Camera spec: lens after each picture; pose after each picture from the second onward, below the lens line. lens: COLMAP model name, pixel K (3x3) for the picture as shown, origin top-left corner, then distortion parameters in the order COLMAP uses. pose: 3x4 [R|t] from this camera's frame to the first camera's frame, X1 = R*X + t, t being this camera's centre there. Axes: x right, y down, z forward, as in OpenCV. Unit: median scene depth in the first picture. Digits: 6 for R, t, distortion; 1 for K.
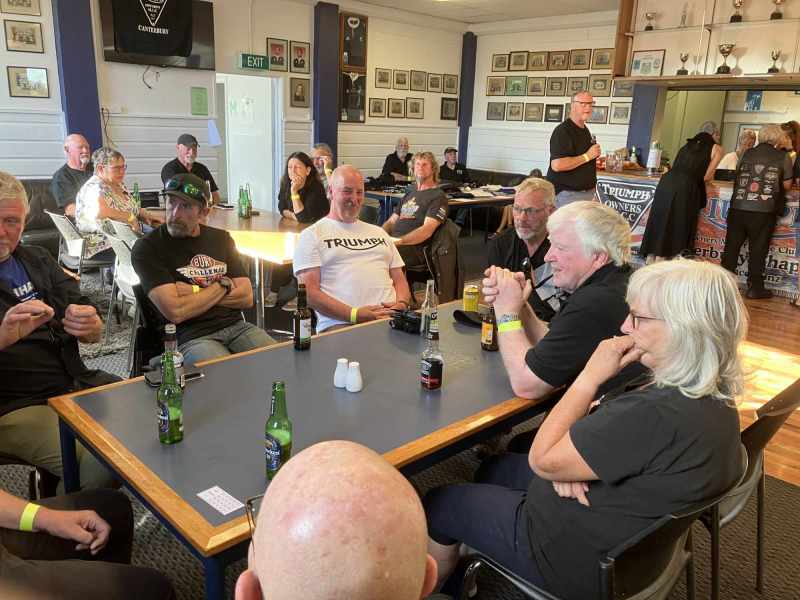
lens RADIAL K [[666.2, 0, 400.0], [0, 666.2, 300.0], [0, 0, 1]] dist [0.008630, 0.004223]
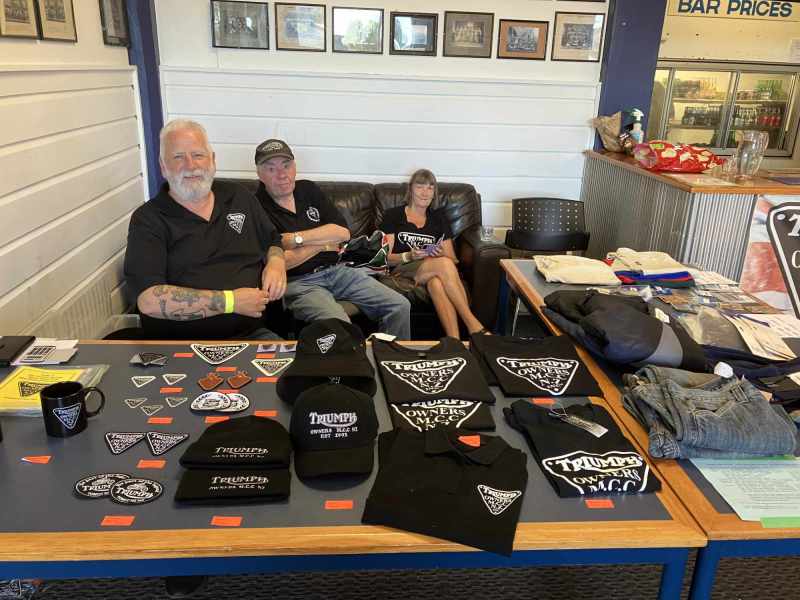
lens RADIAL K [[666.2, 0, 400.0], [0, 666.2, 300.0], [0, 0, 1]] dist [0.008630, 0.004223]
pose [[0.636103, -0.271715, 0.722180, -0.141267], [0.187851, 0.962319, 0.196605, -0.214668], [-0.748388, 0.010601, 0.663176, 0.771954]]
